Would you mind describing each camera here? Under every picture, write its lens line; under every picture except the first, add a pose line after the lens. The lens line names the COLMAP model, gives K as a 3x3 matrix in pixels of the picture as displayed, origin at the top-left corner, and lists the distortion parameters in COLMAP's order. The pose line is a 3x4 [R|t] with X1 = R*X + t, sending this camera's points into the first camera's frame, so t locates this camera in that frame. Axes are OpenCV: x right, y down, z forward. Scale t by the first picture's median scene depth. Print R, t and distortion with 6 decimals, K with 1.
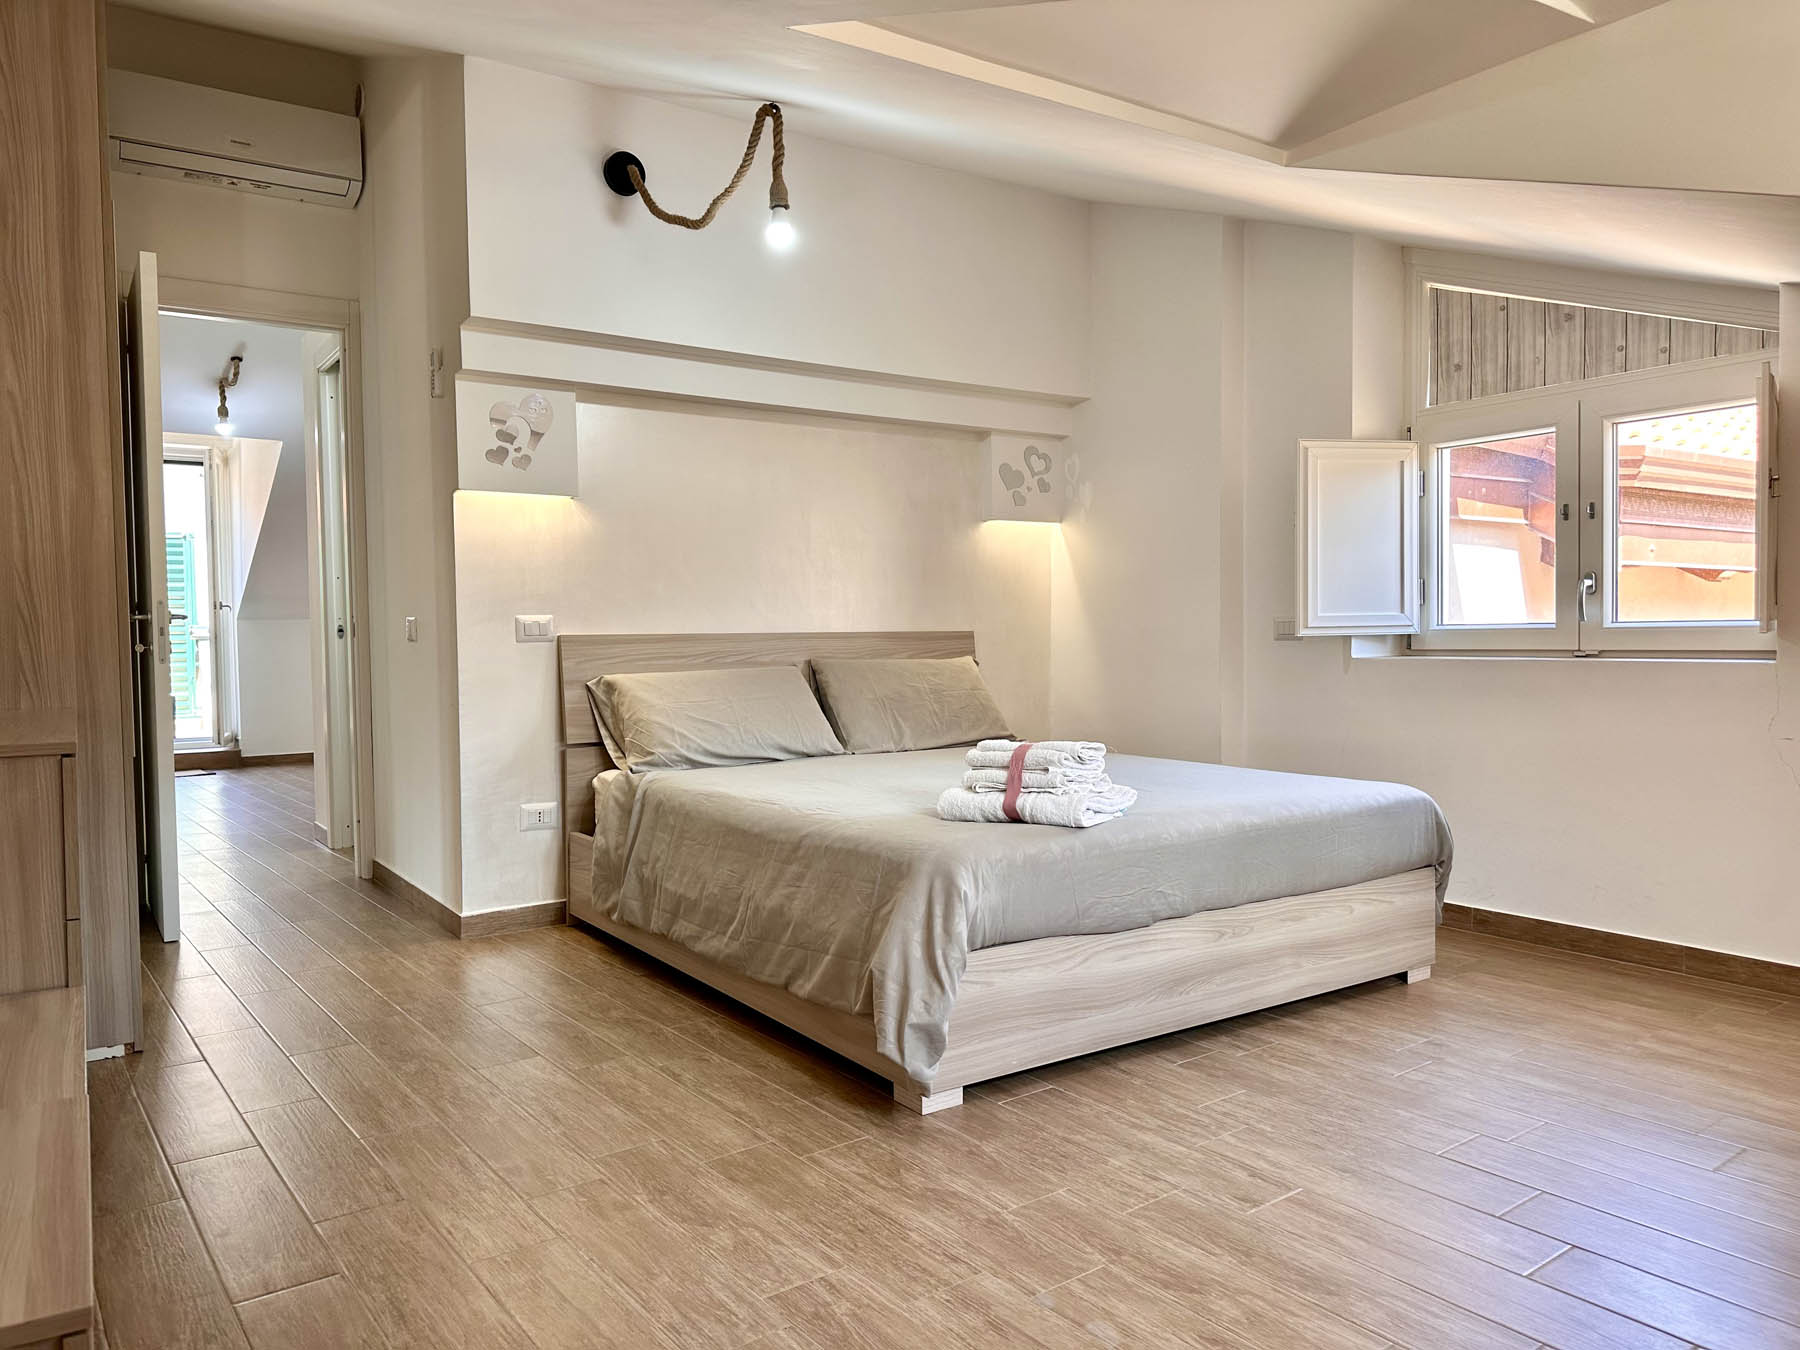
lens RADIAL K [[1285.4, 0, 854.8], [0, 1285.4, 669.2], [0, 0, 1]] dist [0.088341, -0.140138]
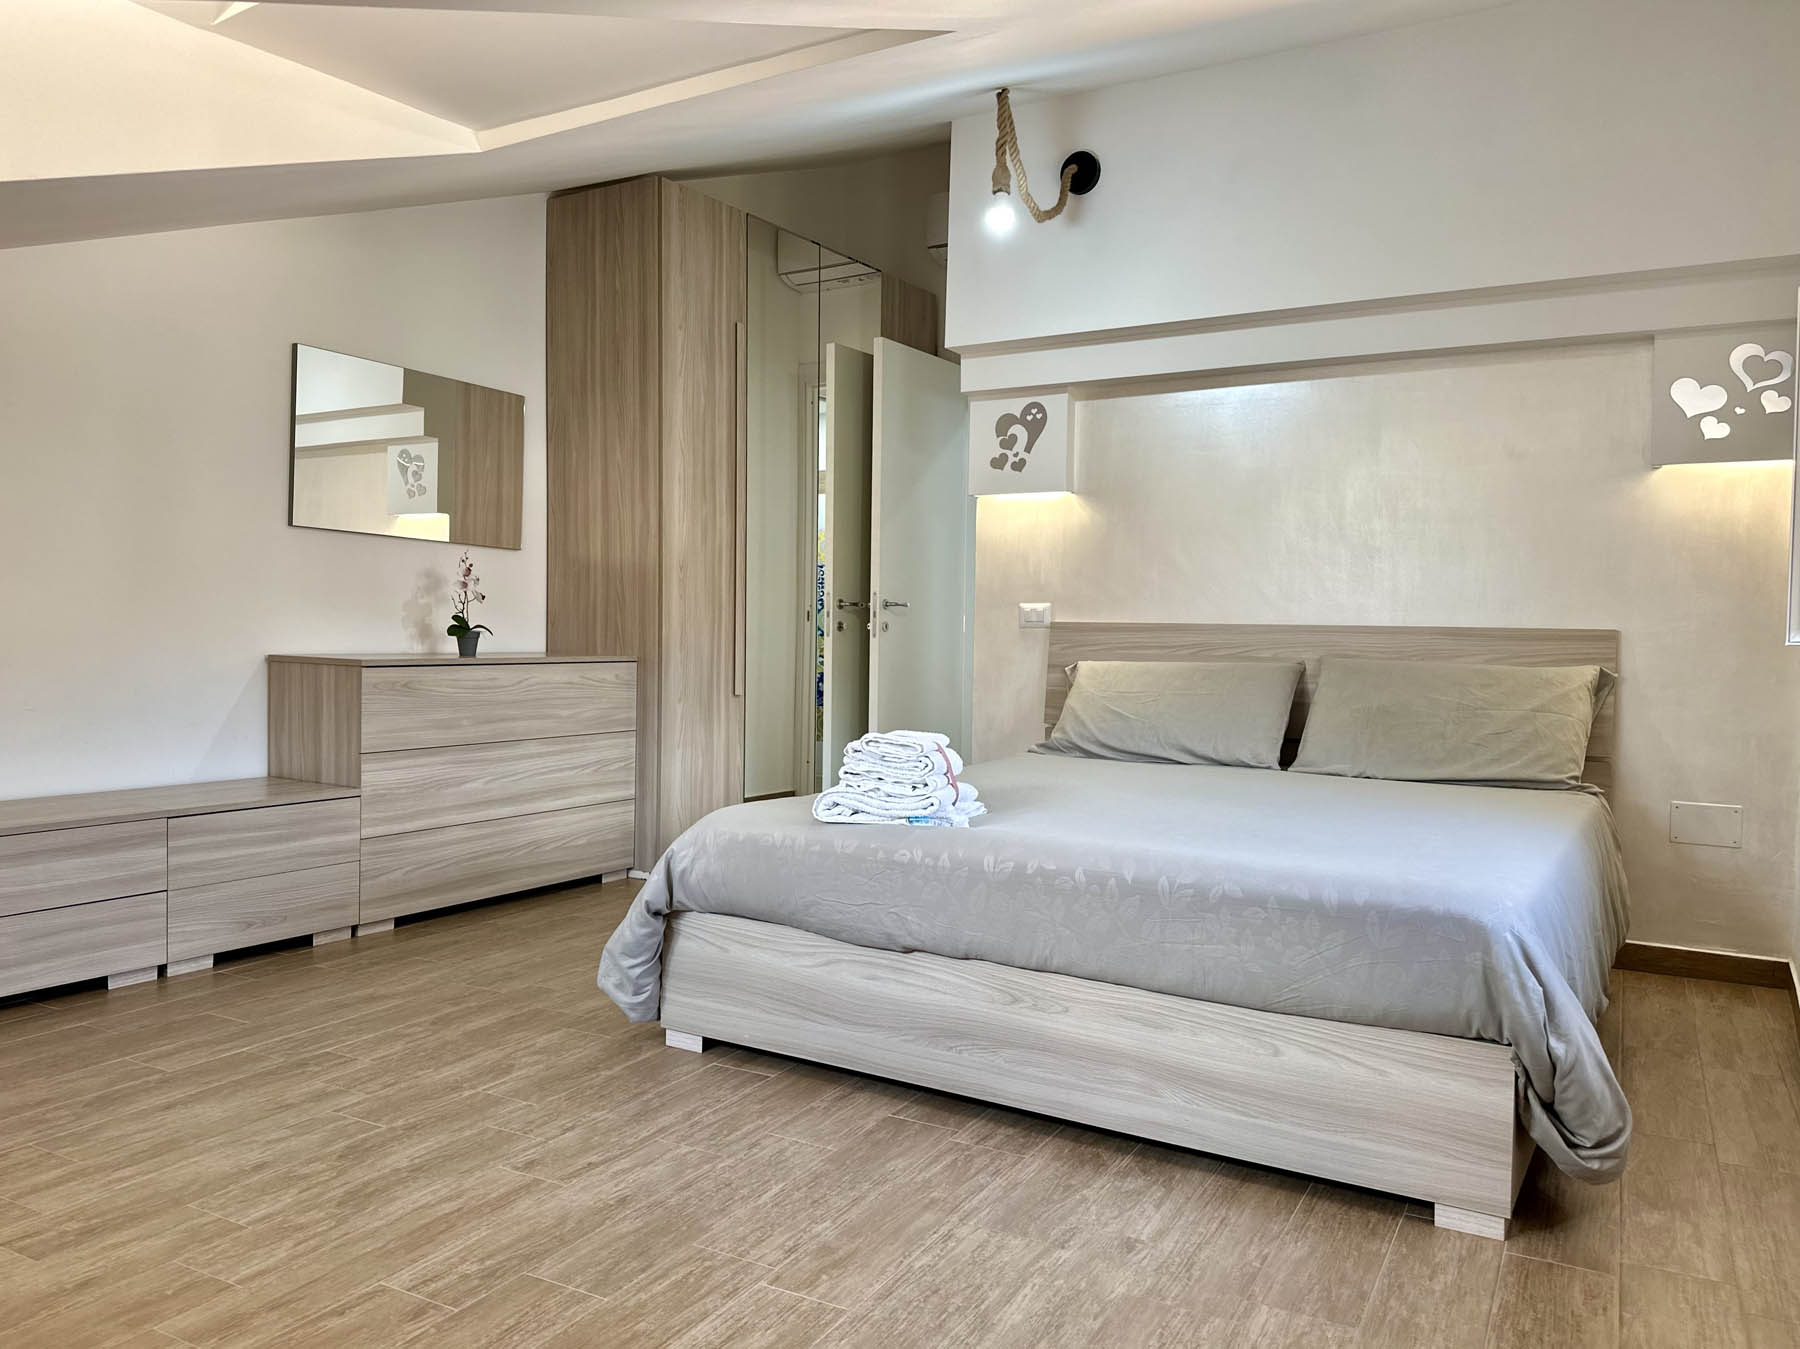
lens RADIAL K [[1285.4, 0, 854.8], [0, 1285.4, 668.7], [0, 0, 1]] dist [0.088341, -0.140138]
pose [[0.411057, 0.045585, -0.910469, 0.963495], [-0.047219, 0.998473, 0.028673, -0.015741], [0.910386, 0.031205, 0.412581, 0.584989]]
